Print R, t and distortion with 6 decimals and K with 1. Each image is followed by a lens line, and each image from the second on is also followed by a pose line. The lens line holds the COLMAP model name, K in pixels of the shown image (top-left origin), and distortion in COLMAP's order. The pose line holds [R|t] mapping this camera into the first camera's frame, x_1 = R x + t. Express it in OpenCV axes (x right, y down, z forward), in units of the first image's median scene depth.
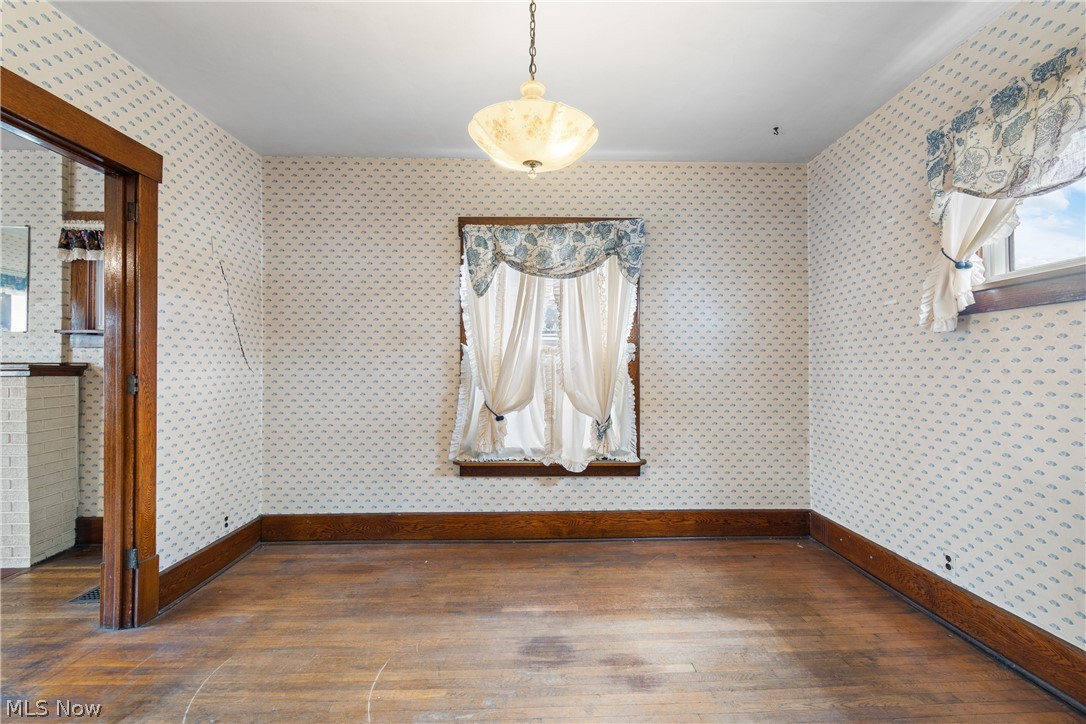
lens RADIAL K [[486.0, 0, 554.7], [0, 486.0, 364.3], [0, 0, 1]] dist [0.004797, -0.002249]
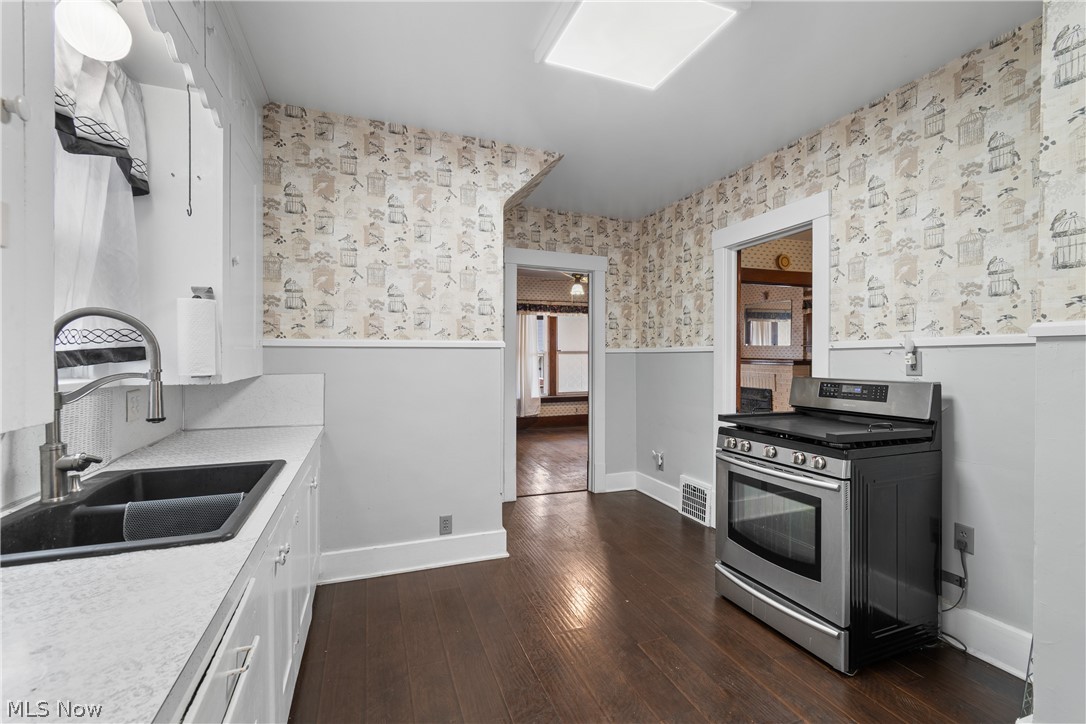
lens RADIAL K [[486.0, 0, 562.4], [0, 486.0, 356.6], [0, 0, 1]] dist [0.004797, -0.002249]
pose [[0.345887, 0.008453, -0.938238, 0.724332], [0.005960, 0.999919, 0.011205, -0.048486], [0.938257, -0.009468, 0.345809, -0.835570]]
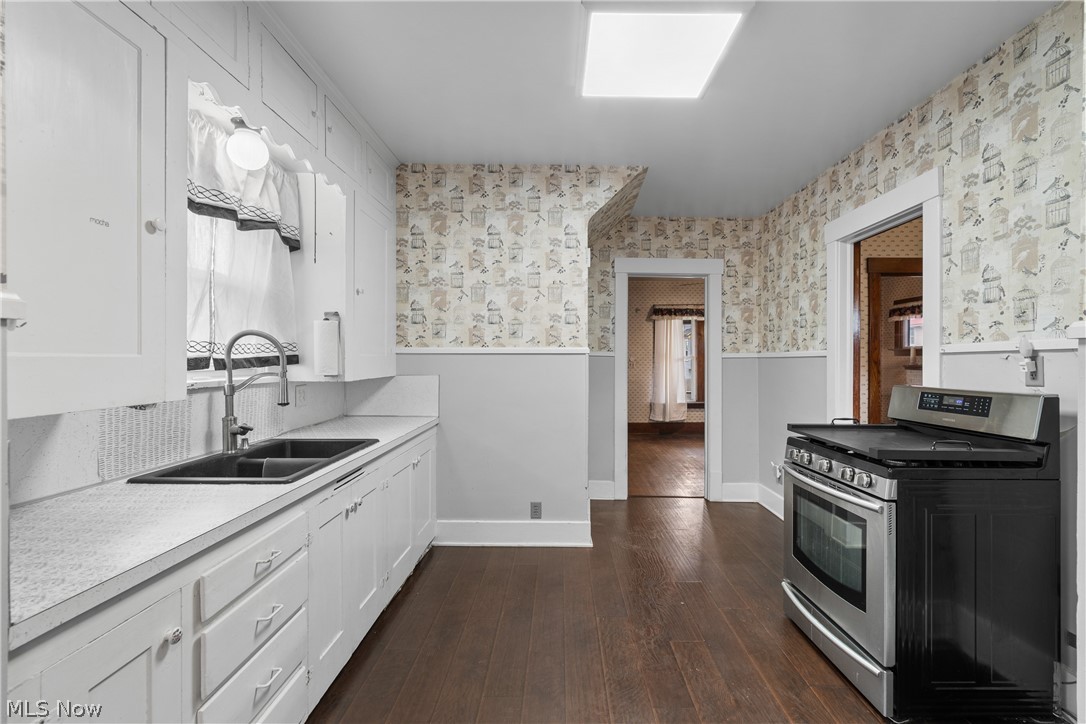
lens RADIAL K [[486.0, 0, 562.0], [0, 486.0, 360.2], [0, 0, 1]] dist [0.004797, -0.002249]
pose [[-0.024509, 0.006500, -0.999678, 0.825392], [0.008772, 0.999942, 0.006287, -0.048563], [0.999661, -0.008616, -0.024565, -0.644851]]
